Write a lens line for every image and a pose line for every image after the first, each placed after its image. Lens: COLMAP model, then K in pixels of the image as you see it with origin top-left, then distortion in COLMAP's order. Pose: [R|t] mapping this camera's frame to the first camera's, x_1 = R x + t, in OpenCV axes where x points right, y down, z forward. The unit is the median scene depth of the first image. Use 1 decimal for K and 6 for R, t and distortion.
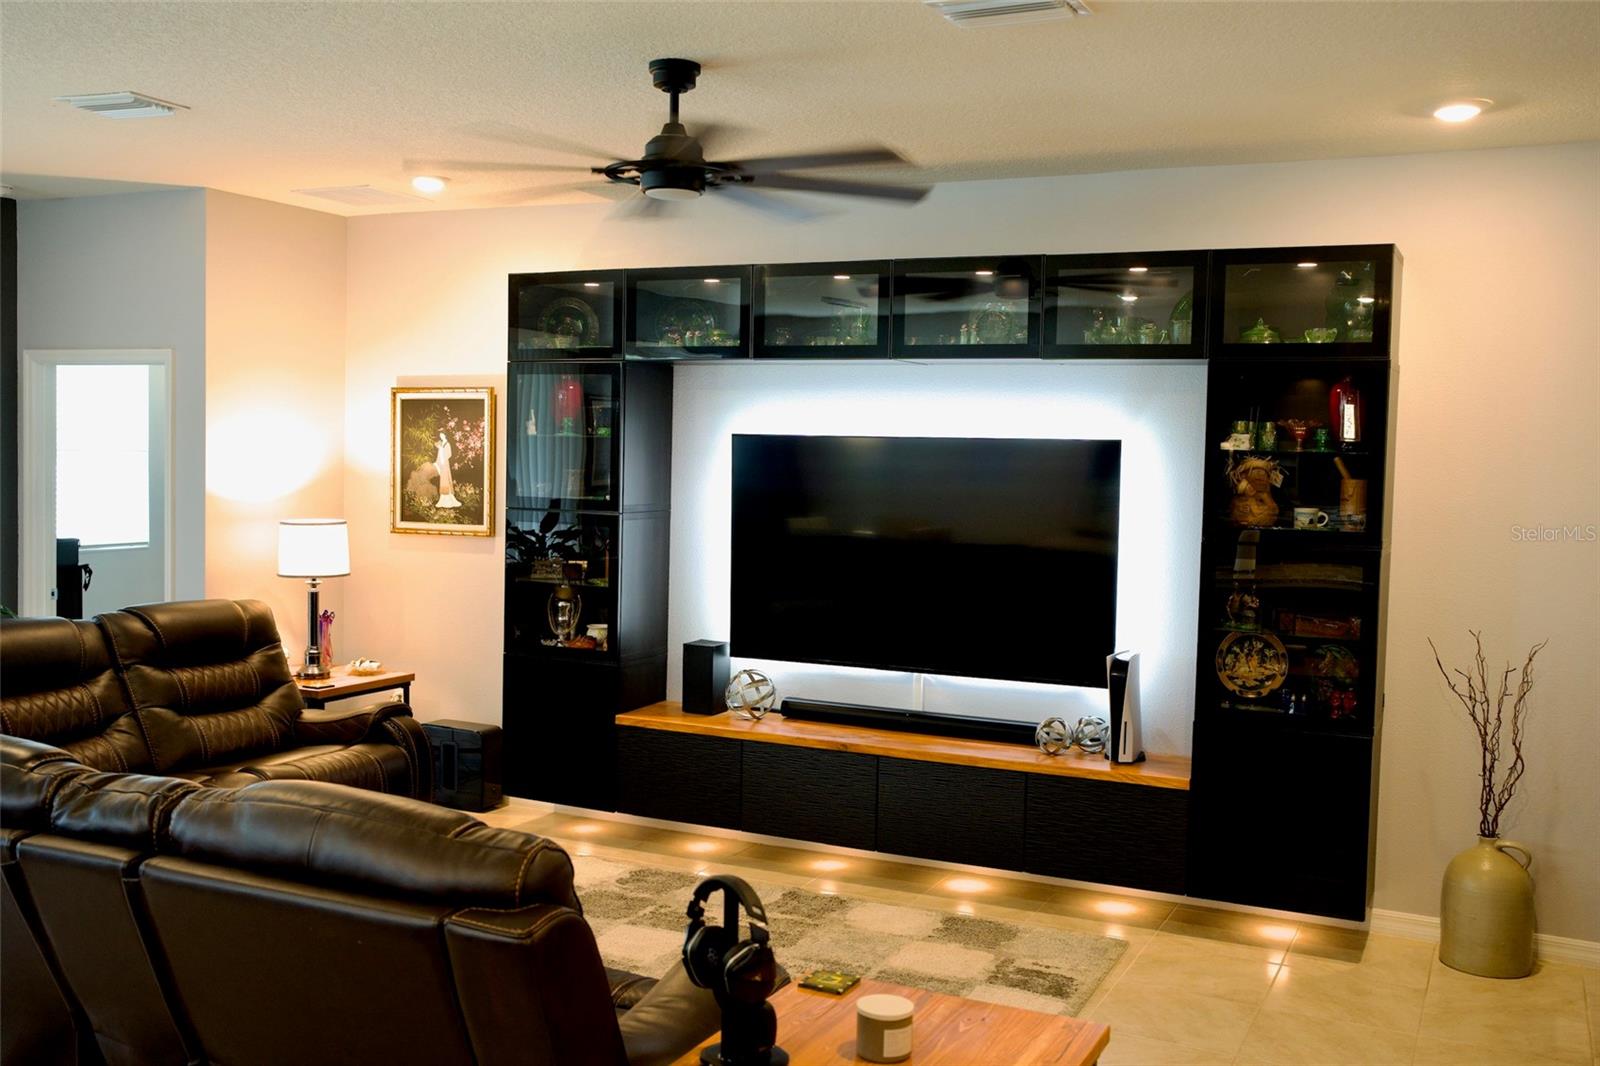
lens RADIAL K [[1546.7, 0, 800.0], [0, 1546.7, 533.0], [0, 0, 1]] dist [-0.063219, 0.203026]
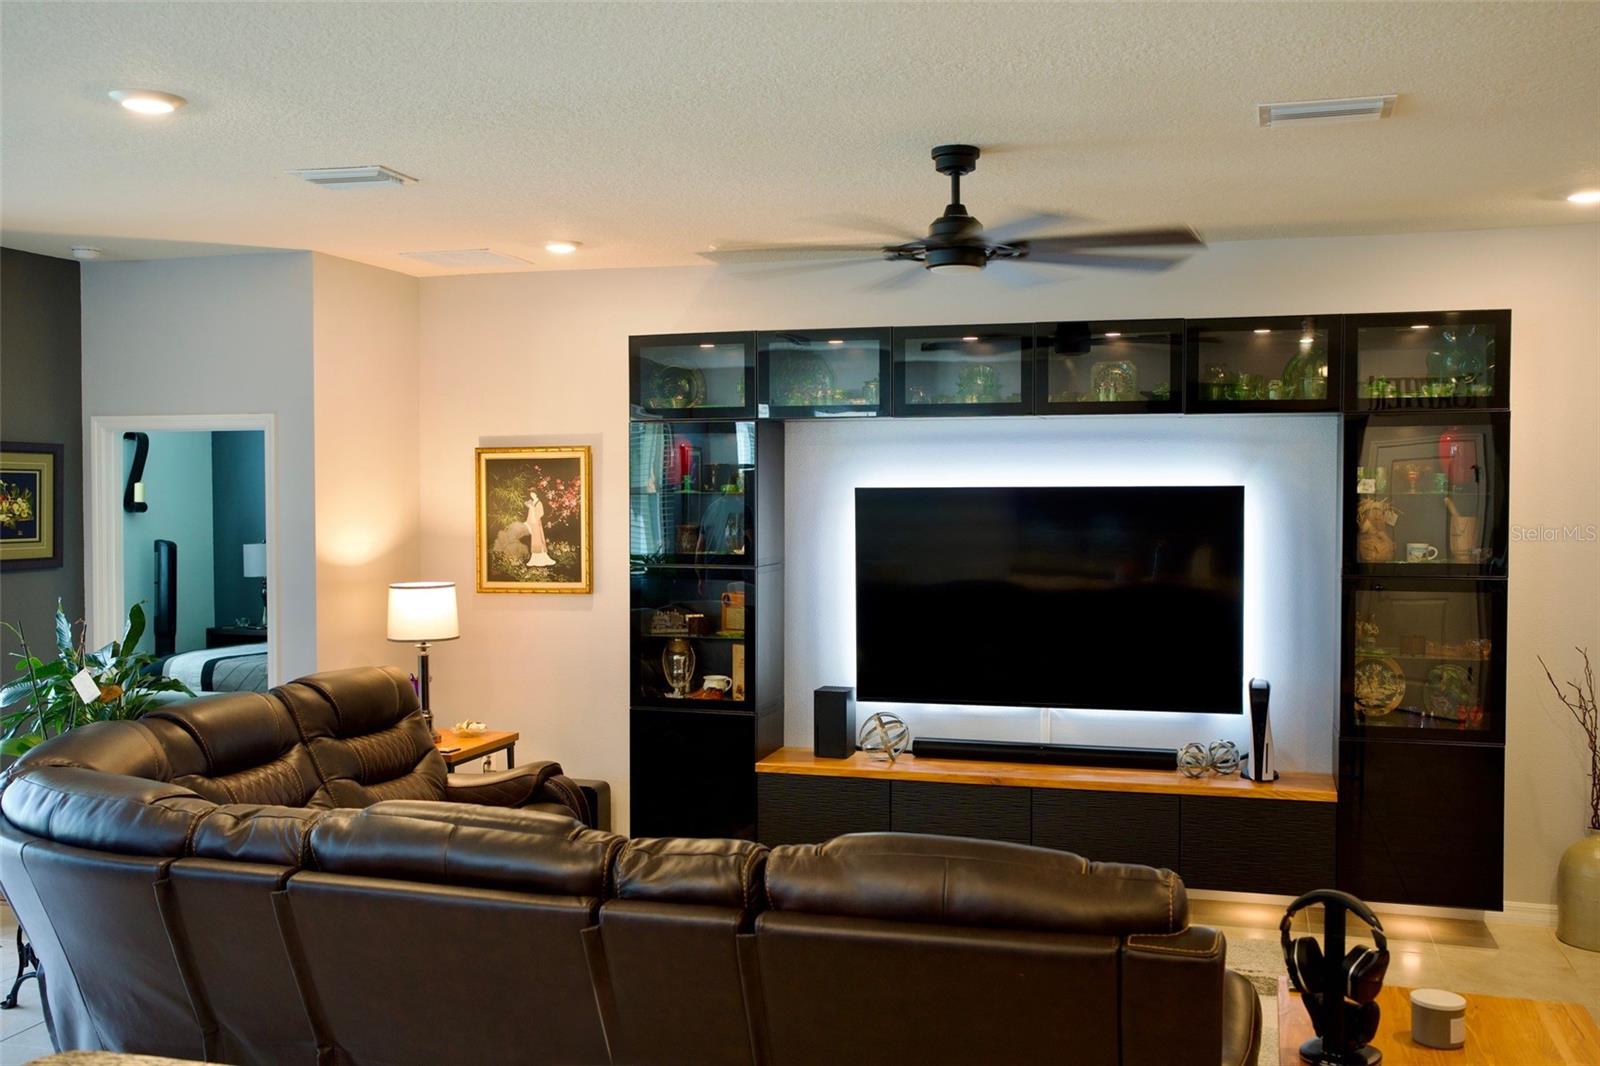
lens RADIAL K [[1546.7, 0, 800.0], [0, 1546.7, 533.0], [0, 0, 1]] dist [-0.063219, 0.203026]
pose [[0.985701, -0.028055, 0.166153, -0.255024], [0.032220, 0.999229, -0.022429, -0.011215], [-0.165396, 0.027462, 0.985845, -0.023371]]
